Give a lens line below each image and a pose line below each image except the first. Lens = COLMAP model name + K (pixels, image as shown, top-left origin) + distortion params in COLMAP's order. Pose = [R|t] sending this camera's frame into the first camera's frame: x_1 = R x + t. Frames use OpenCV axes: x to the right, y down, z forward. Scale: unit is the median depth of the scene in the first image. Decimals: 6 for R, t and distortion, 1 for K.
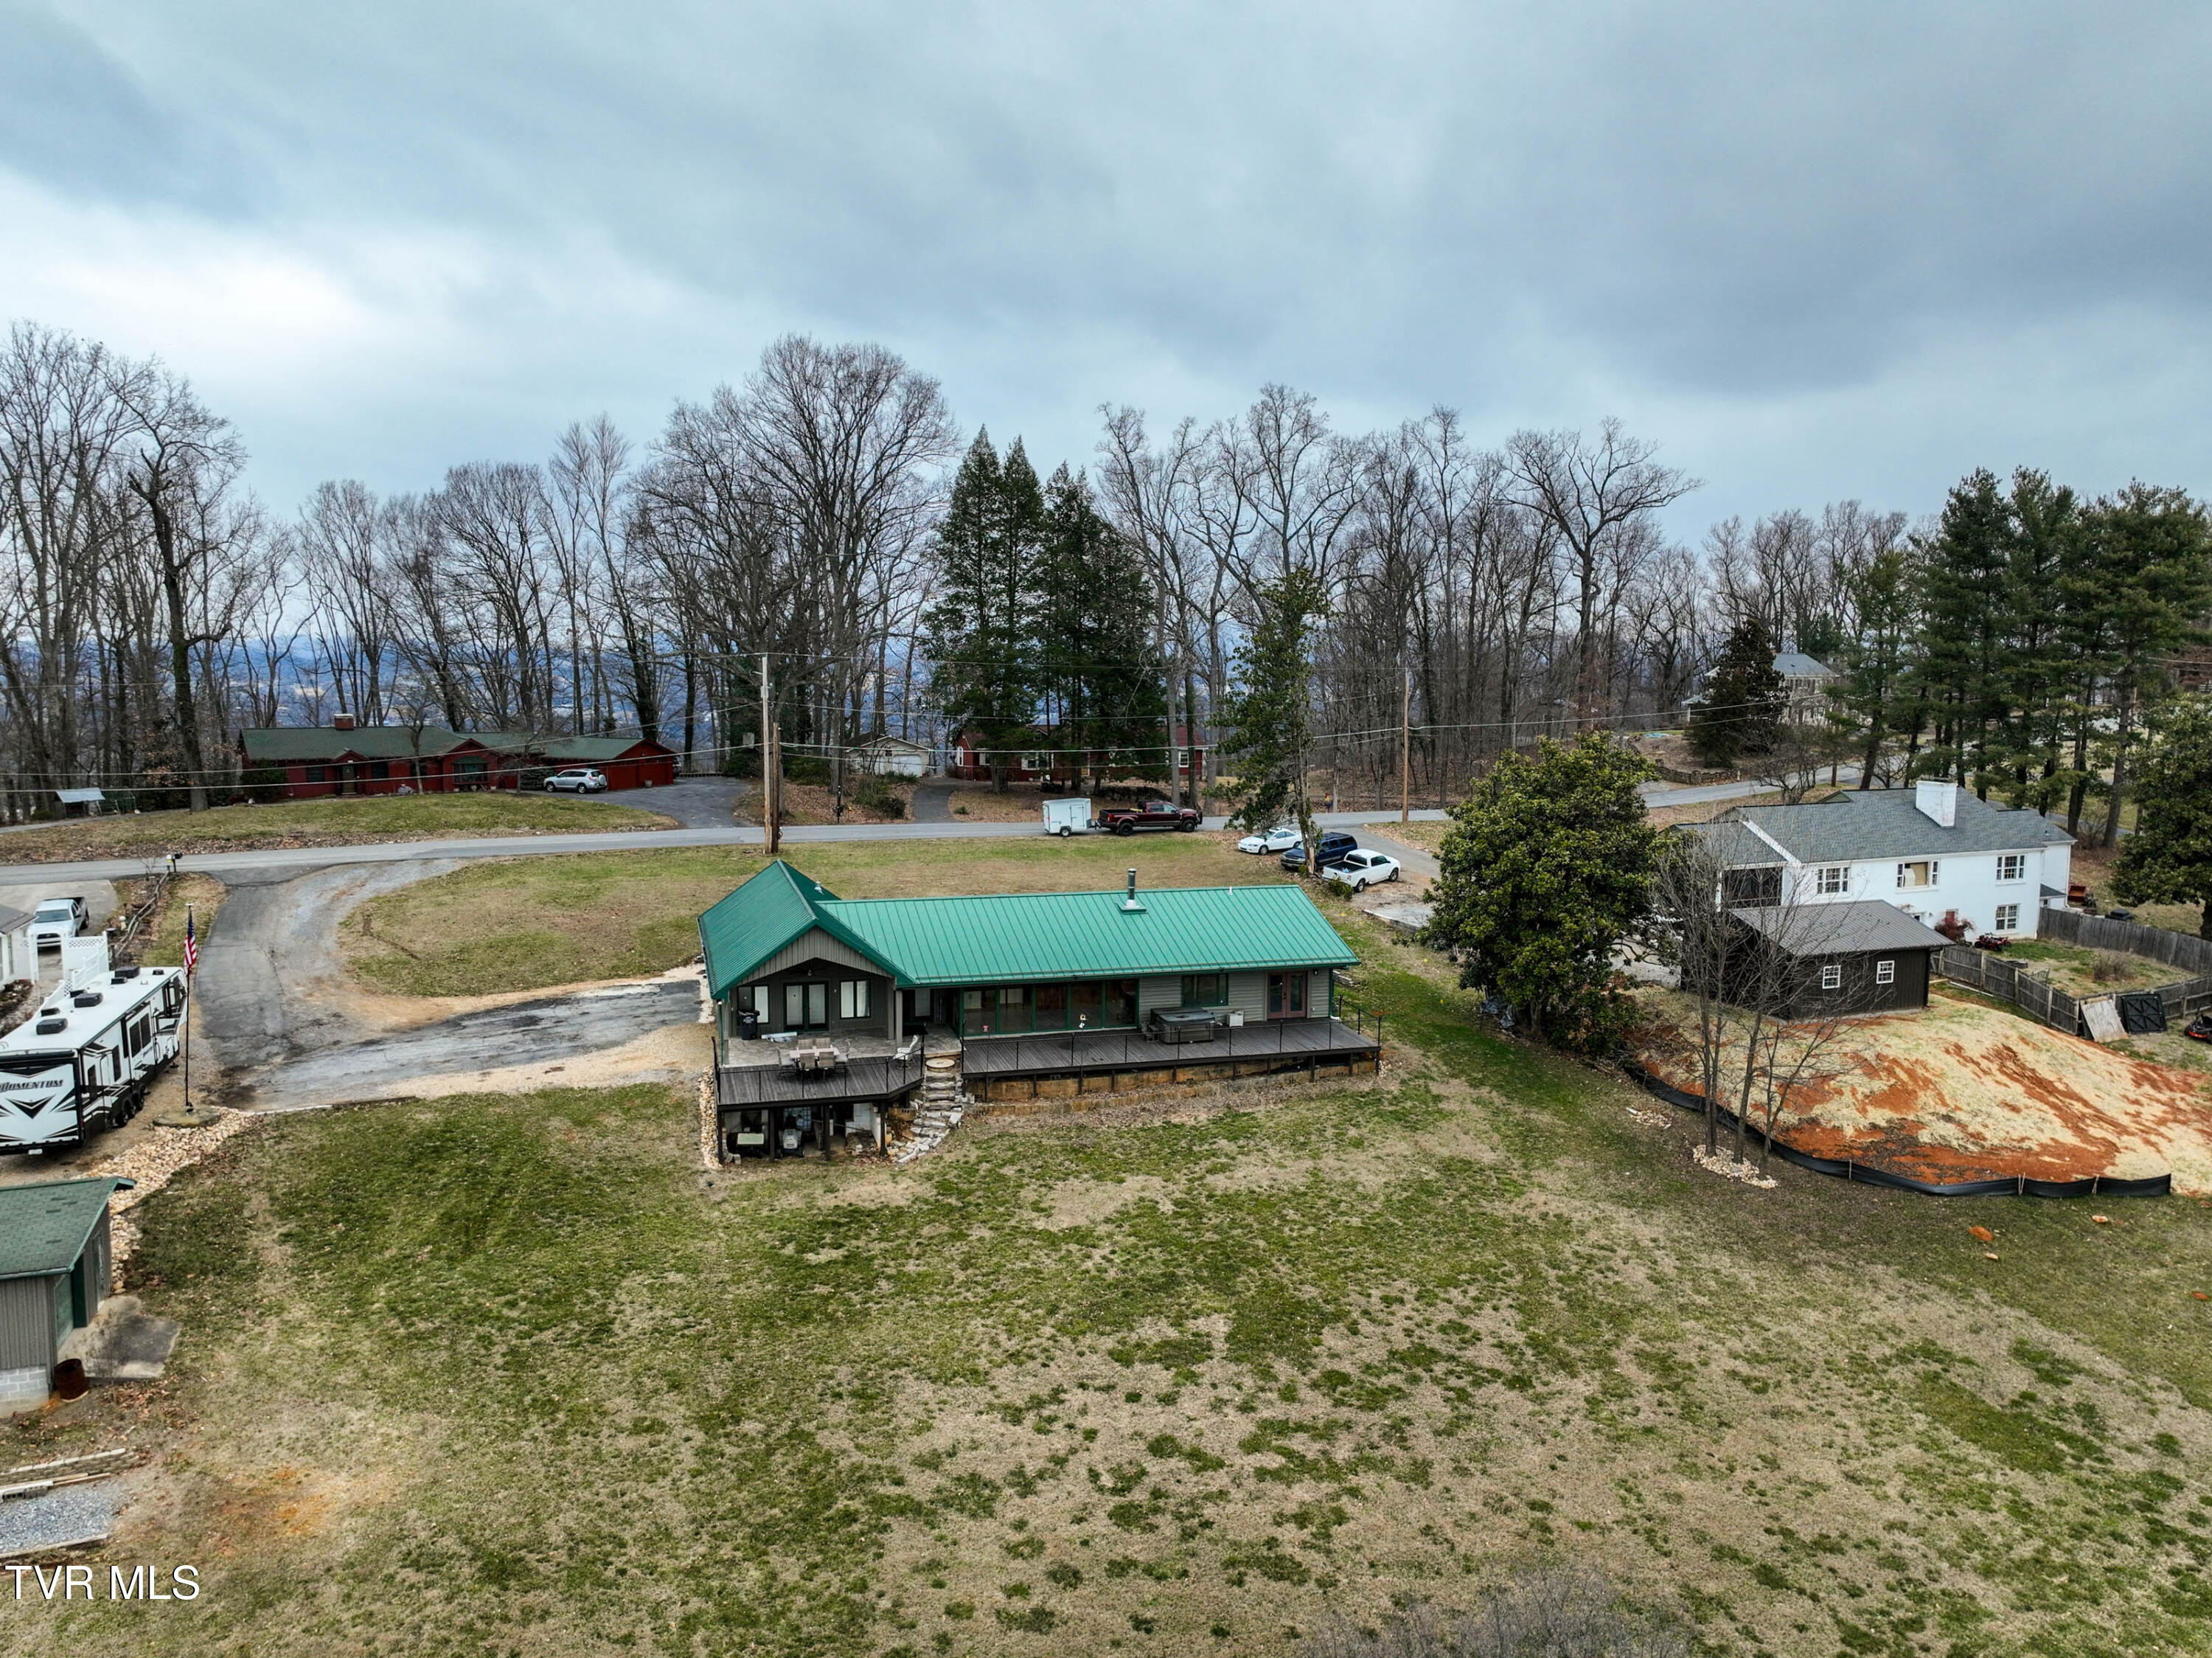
lens RADIAL K [[1557.3, 0, 1113.2], [0, 1557.3, 821.4], [0, 0, 1]] dist [-0.007274, 0.022176]
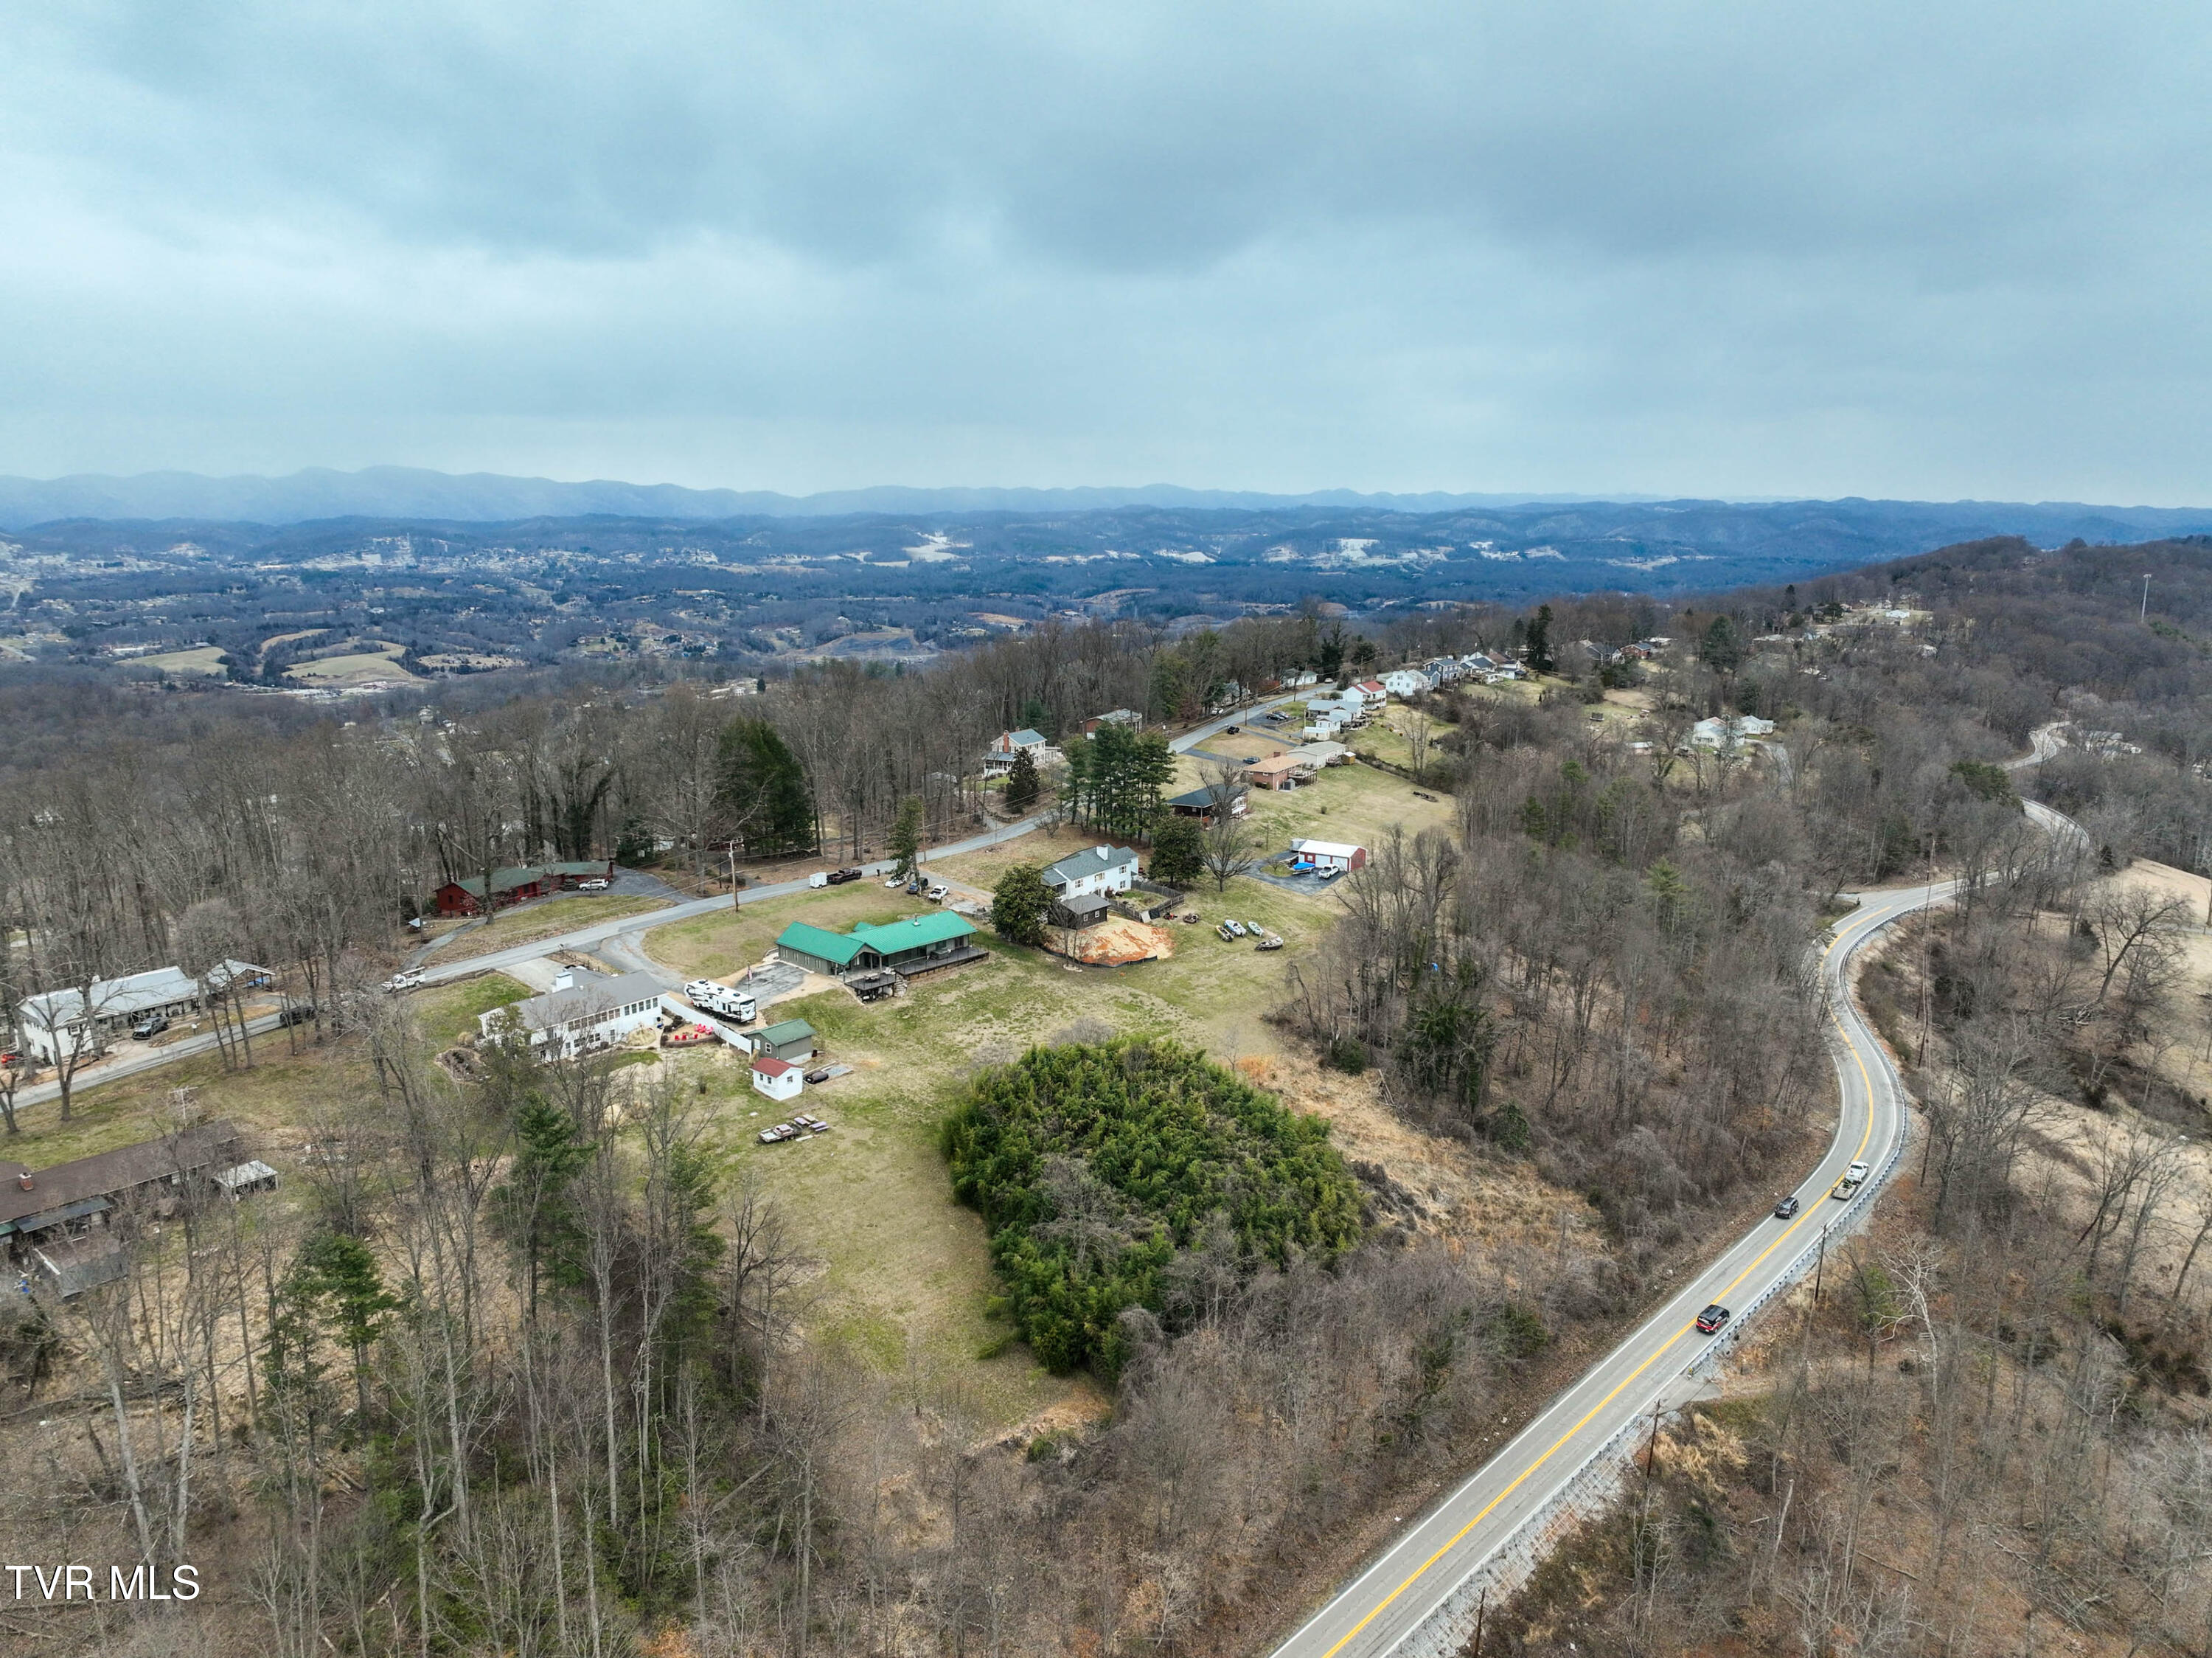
lens RADIAL K [[1549.5, 0, 1116.2], [0, 1549.5, 825.2], [0, 0, 1]] dist [0.004892, 0.005857]
pose [[0.864813, -0.105848, 0.490809, -1.648006], [0.057366, 0.991955, 0.112846, -0.685517], [-0.498805, -0.069435, 0.863928, -2.896180]]
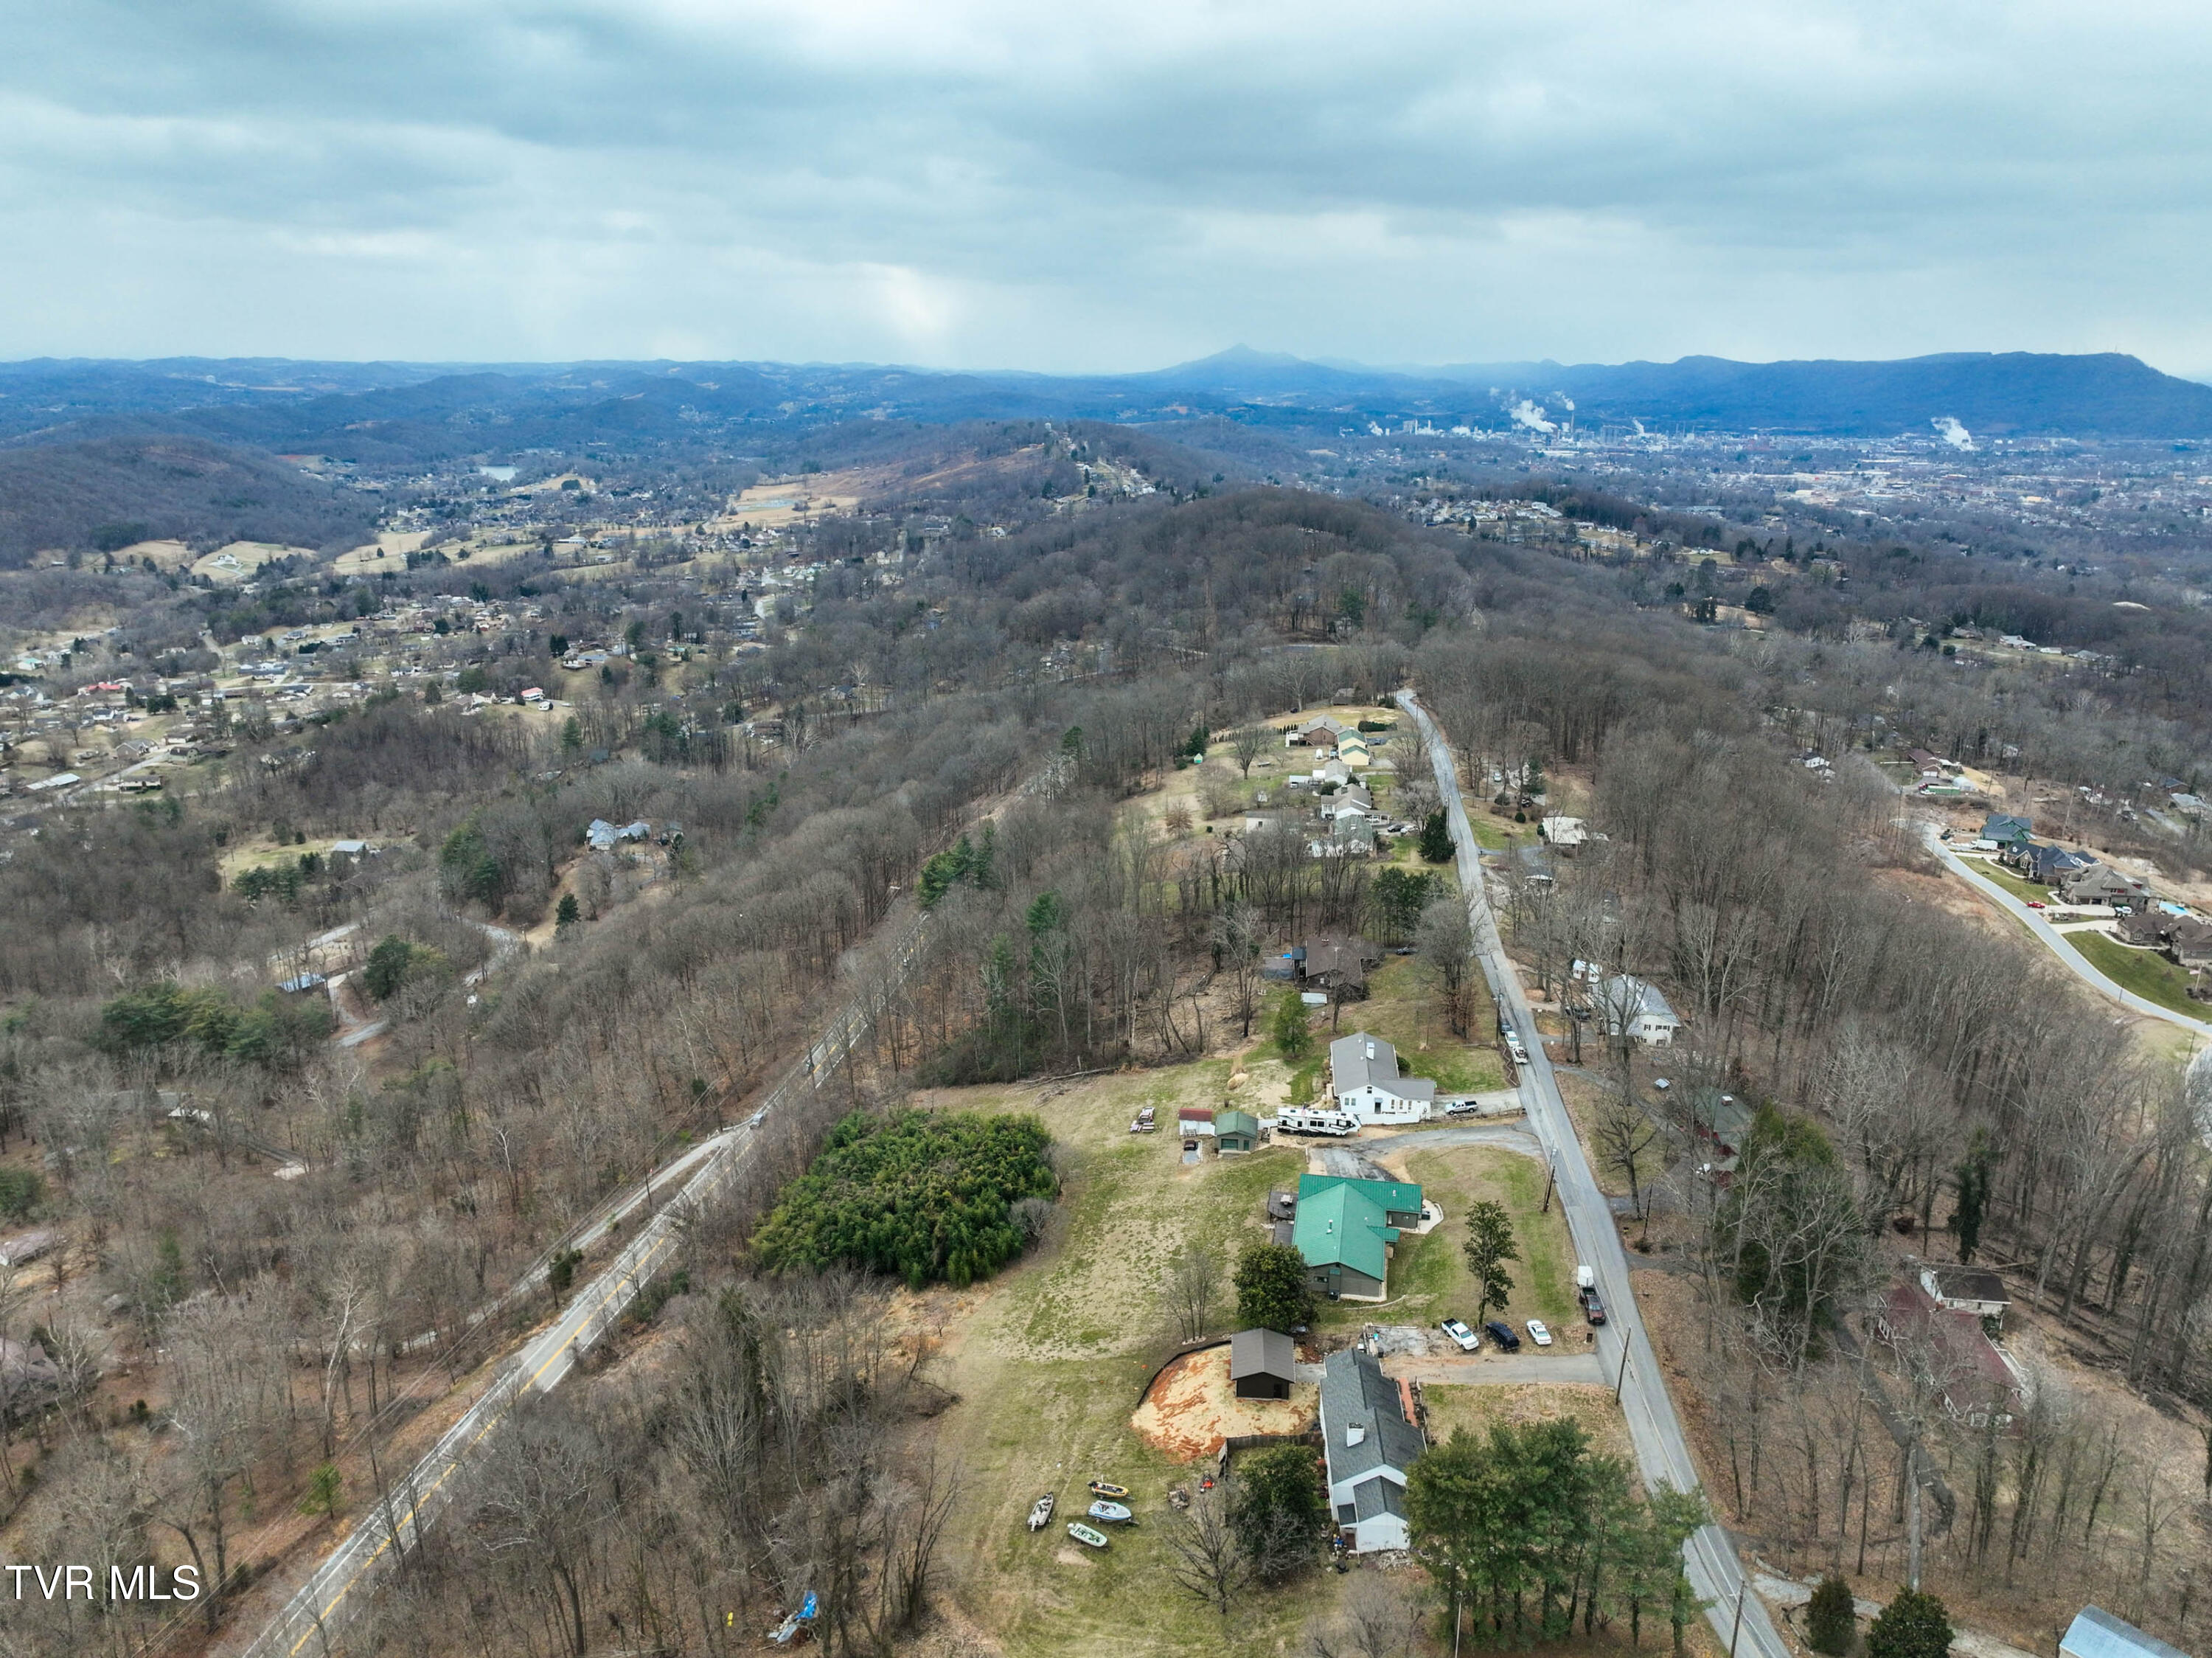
lens RADIAL K [[1549.5, 0, 1116.2], [0, 1549.5, 825.2], [0, 0, 1]] dist [0.004892, 0.005857]
pose [[-0.450063, 0.245167, -0.858683, 3.440275], [-0.101270, 0.941359, 0.321851, -2.148573], [0.887236, 0.231813, -0.398843, 2.091816]]
